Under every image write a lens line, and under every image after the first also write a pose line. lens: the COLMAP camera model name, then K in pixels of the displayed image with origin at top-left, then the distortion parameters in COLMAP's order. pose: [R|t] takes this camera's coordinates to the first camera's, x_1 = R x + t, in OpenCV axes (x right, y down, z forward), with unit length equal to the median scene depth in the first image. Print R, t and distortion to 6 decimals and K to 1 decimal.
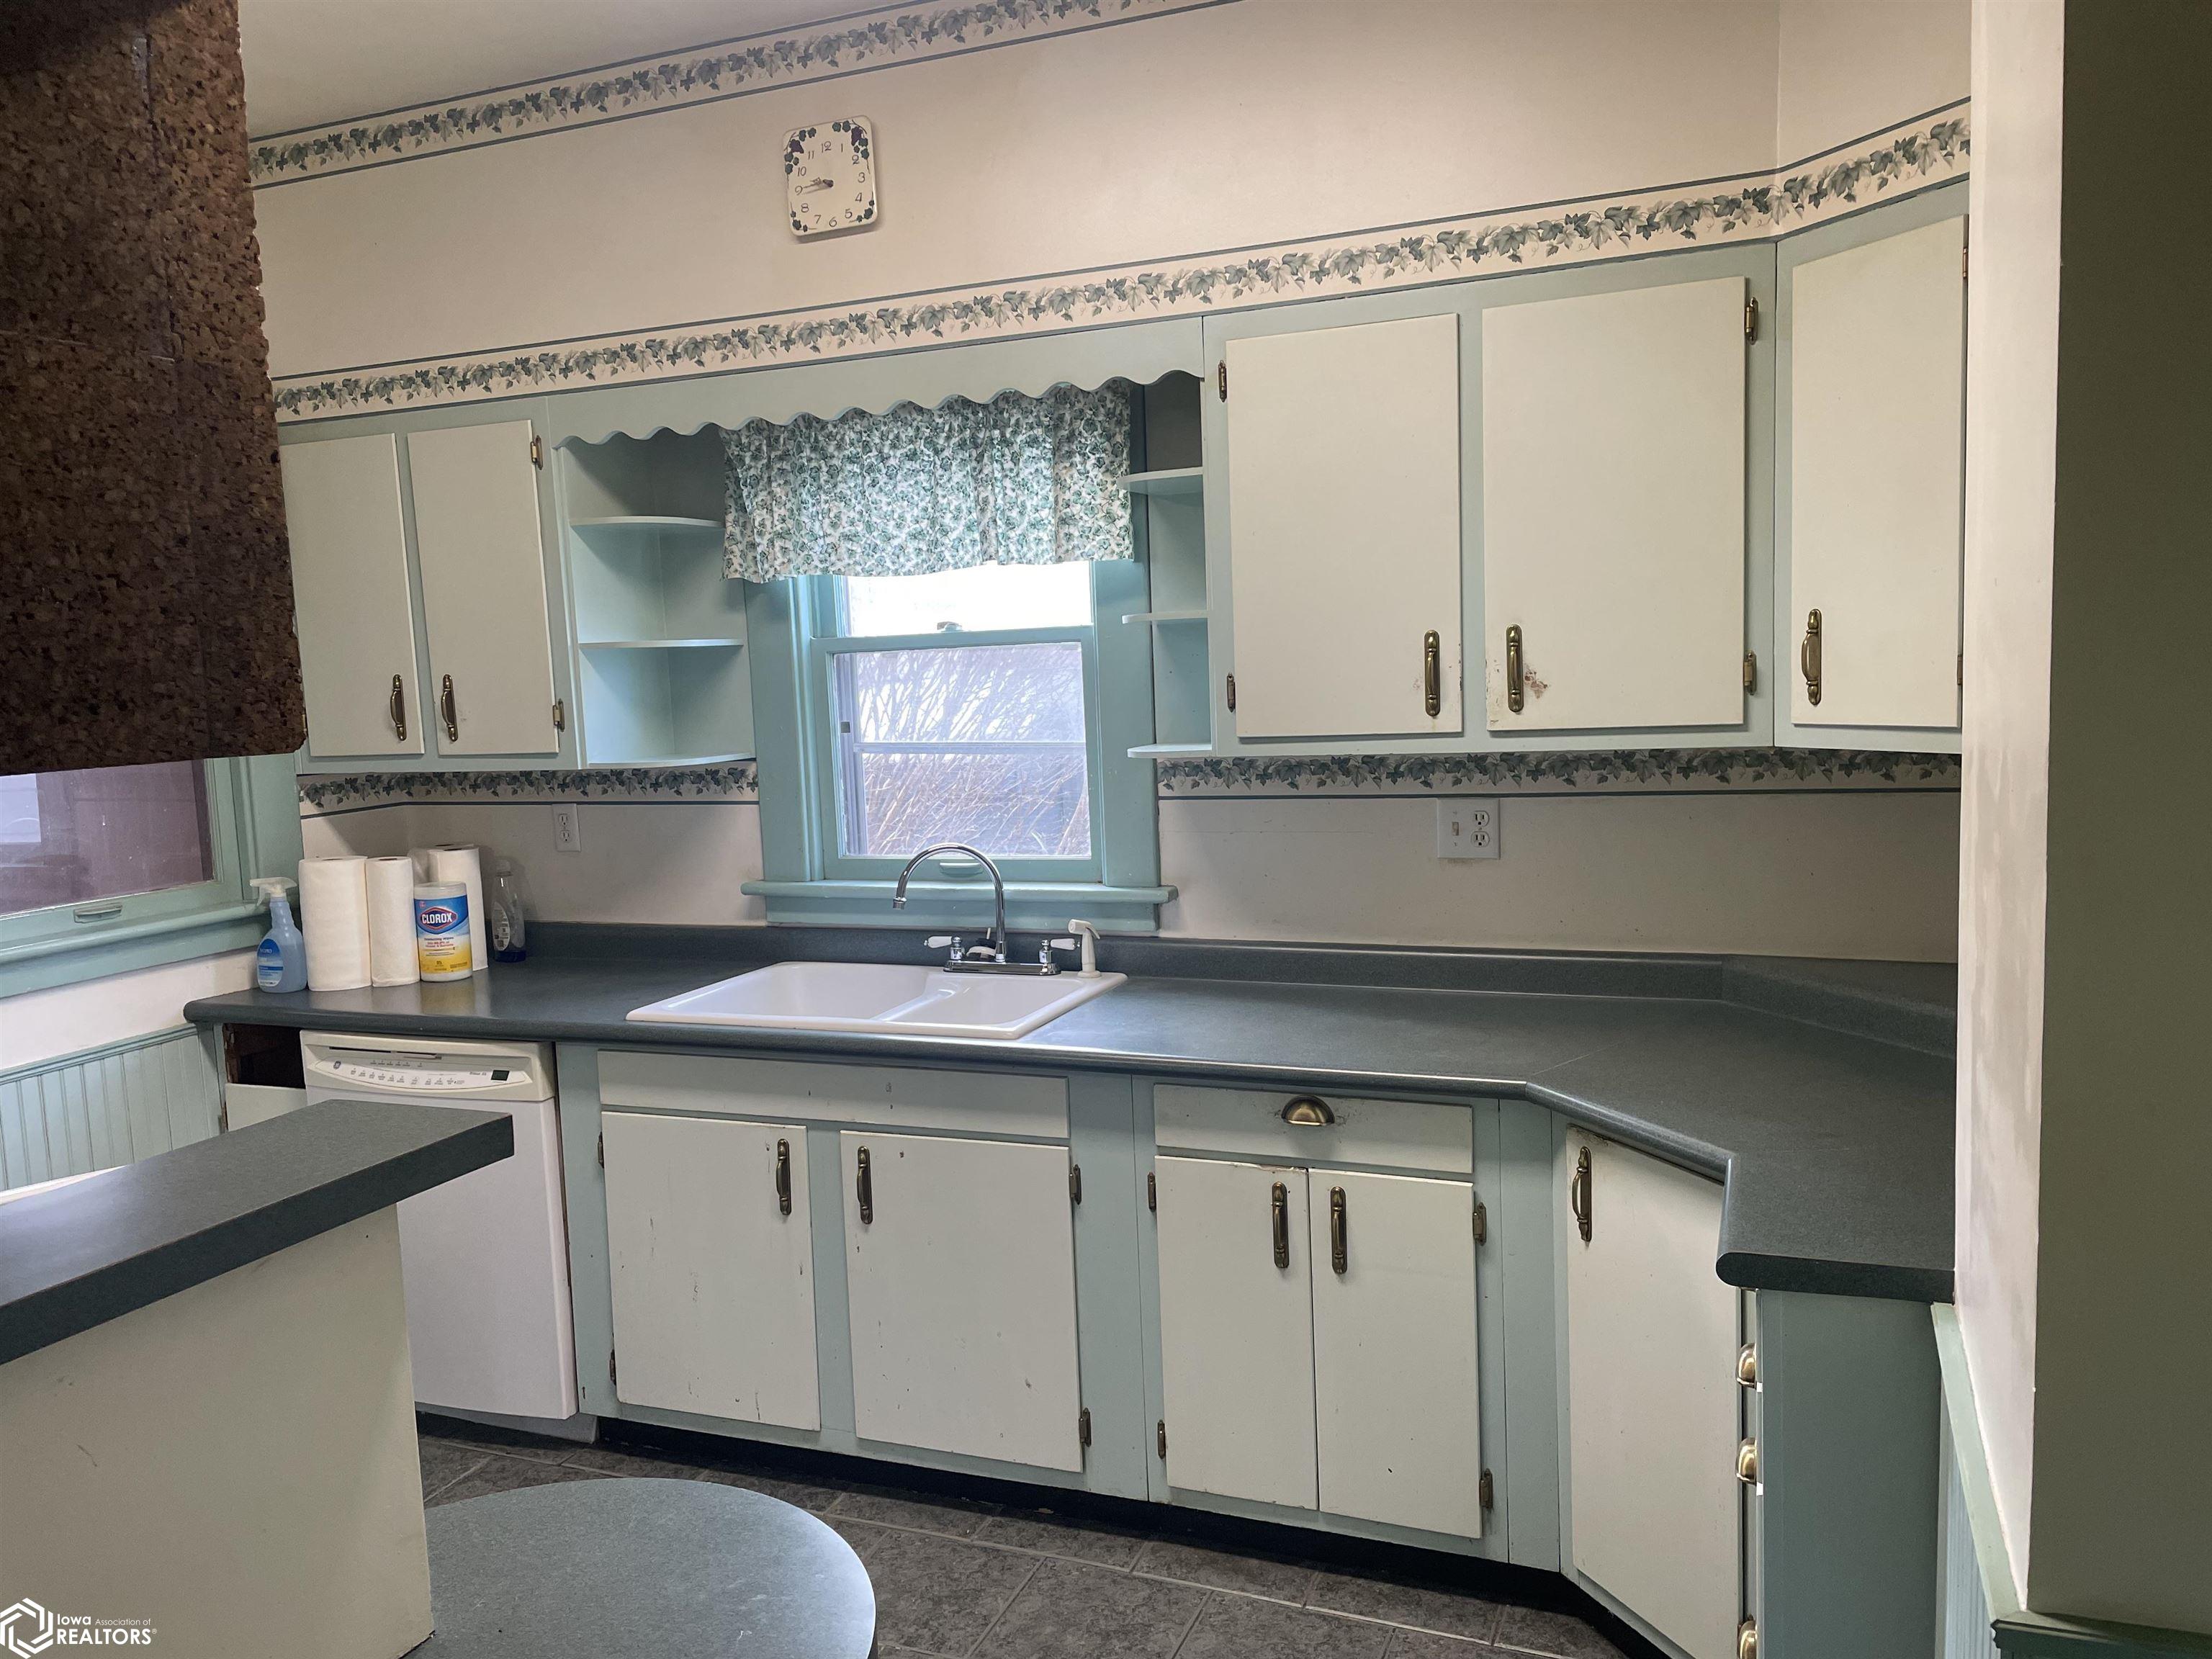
lens RADIAL K [[1688.6, 0, 1106.0], [0, 1688.6, 829.5], [0, 0, 1]] dist [0.105020, -0.145933]
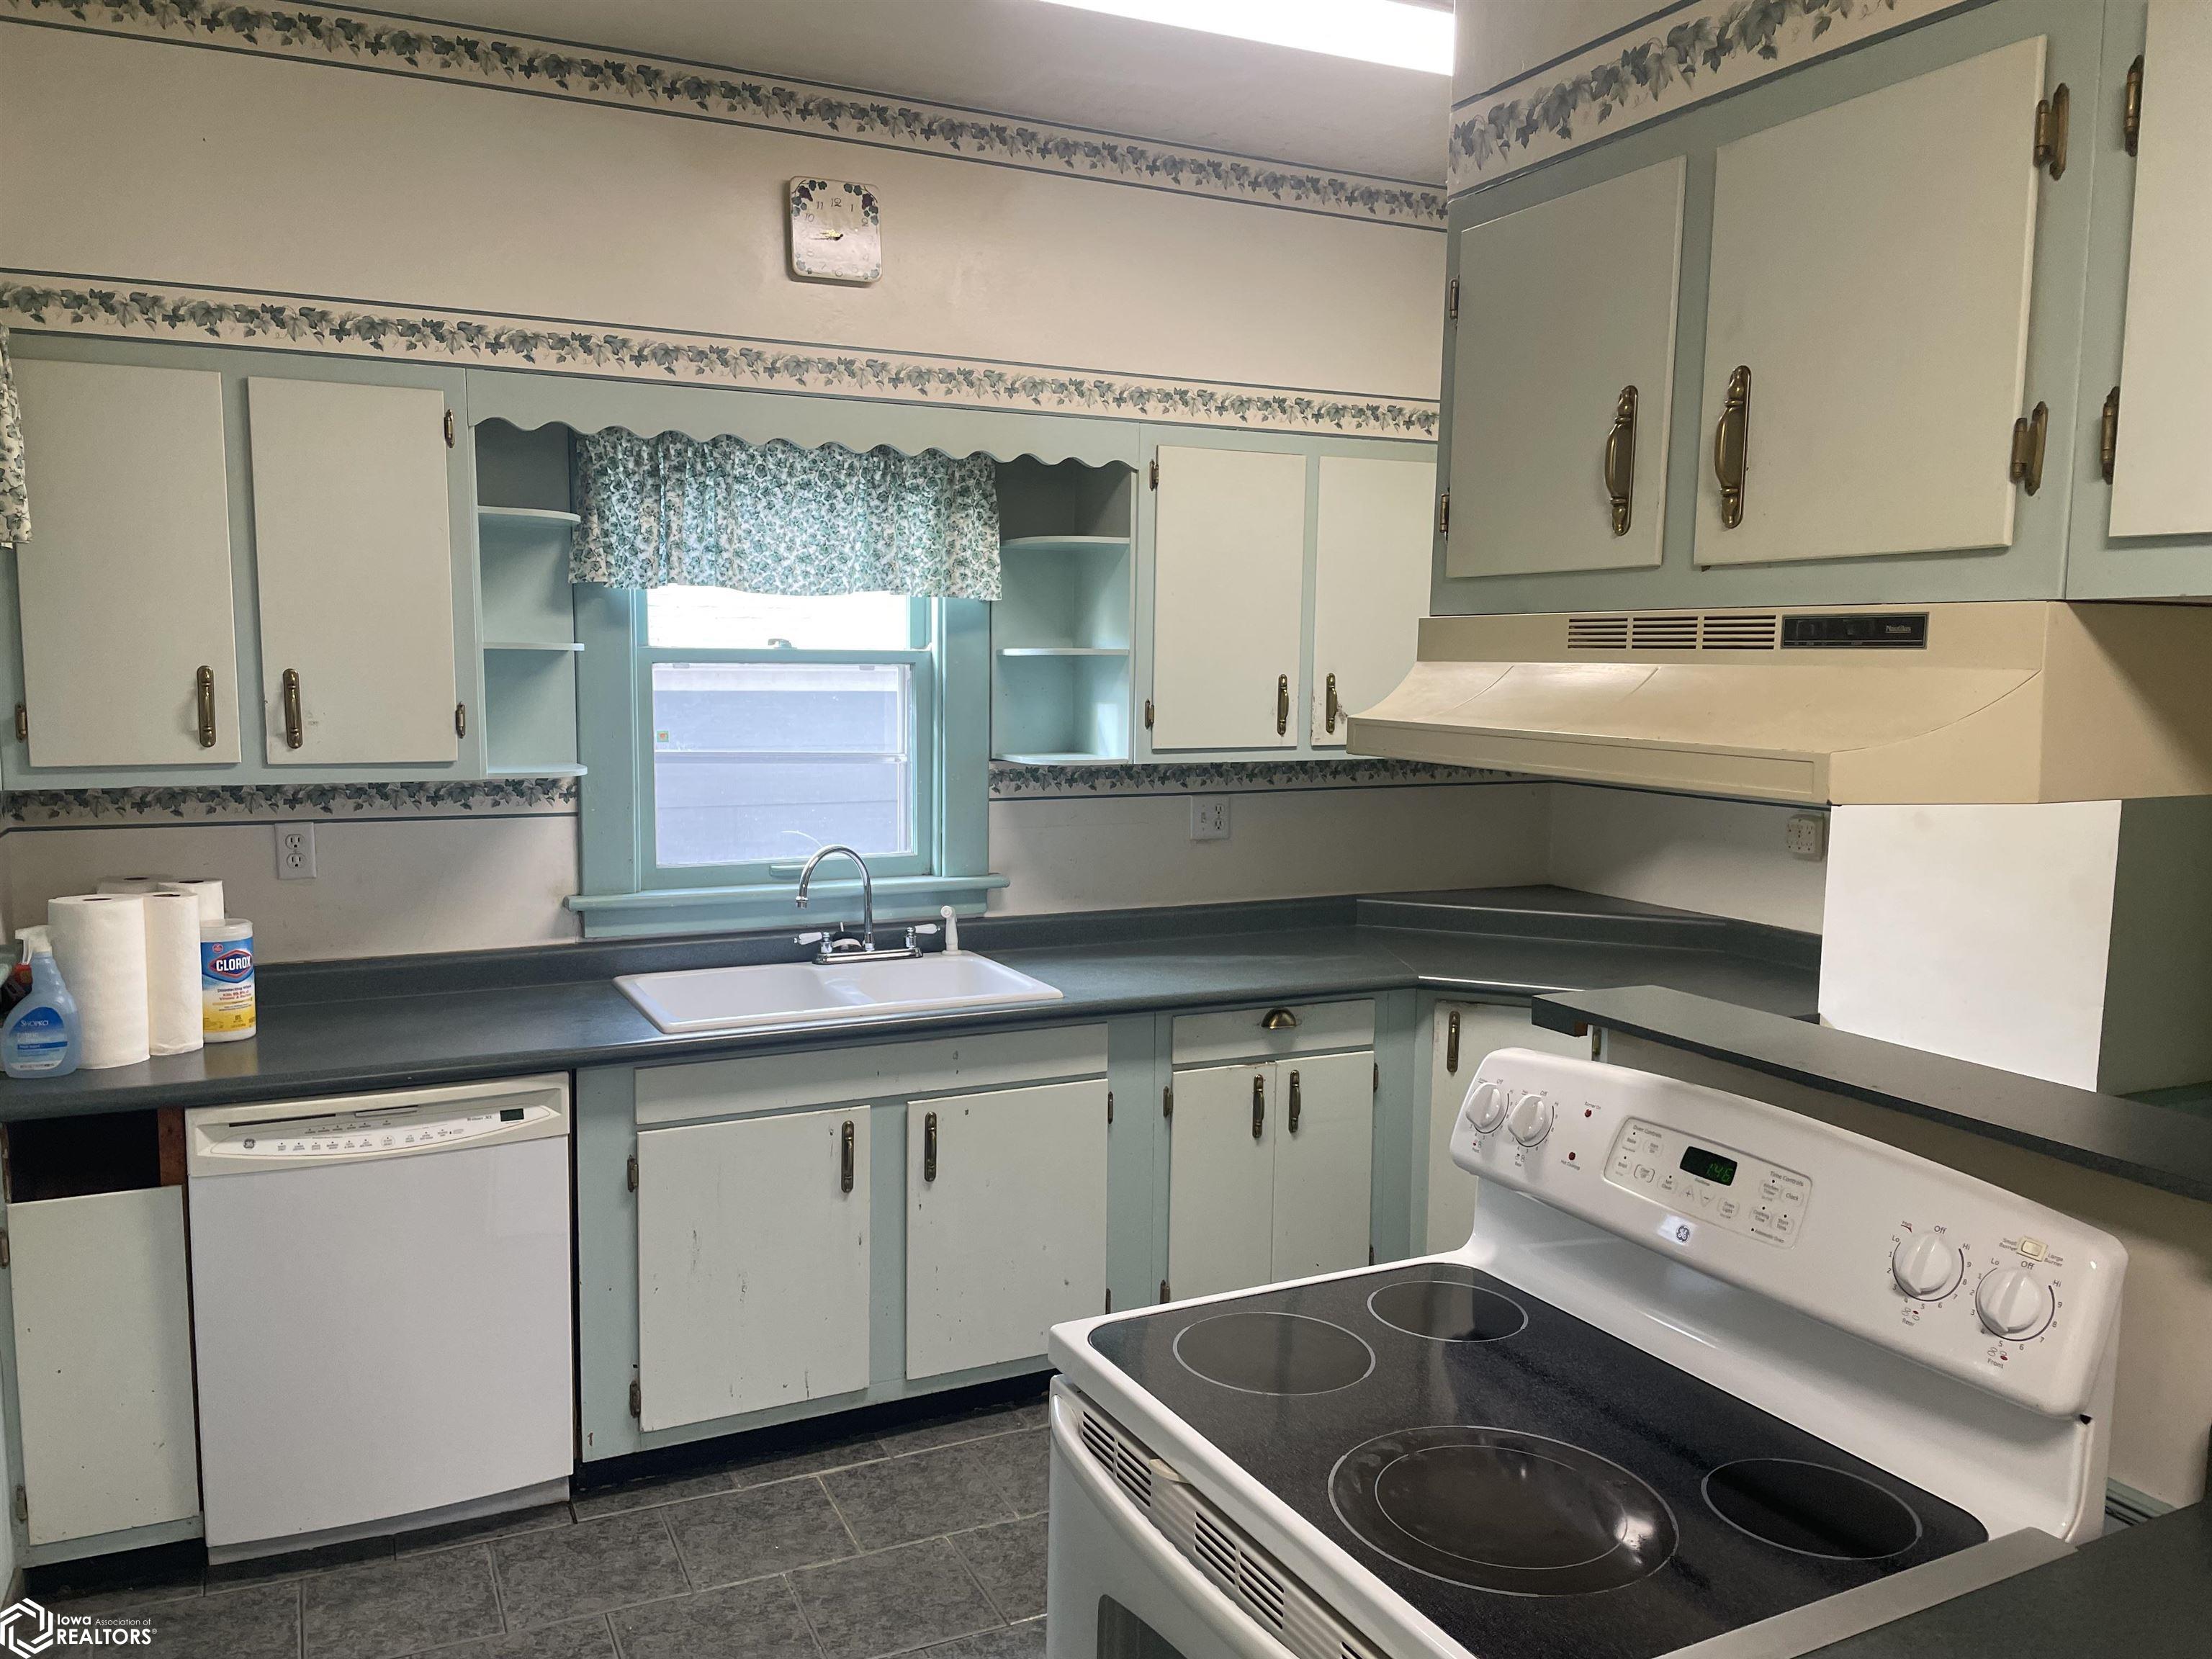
lens RADIAL K [[1688.6, 0, 1106.0], [0, 1688.6, 829.5], [0, 0, 1]] dist [0.105020, -0.145933]
pose [[0.658221, -0.029305, 0.752254, -0.834221], [0.038648, 0.999240, 0.005110, -0.000601], [-0.751832, 0.025709, 0.658853, 0.159501]]
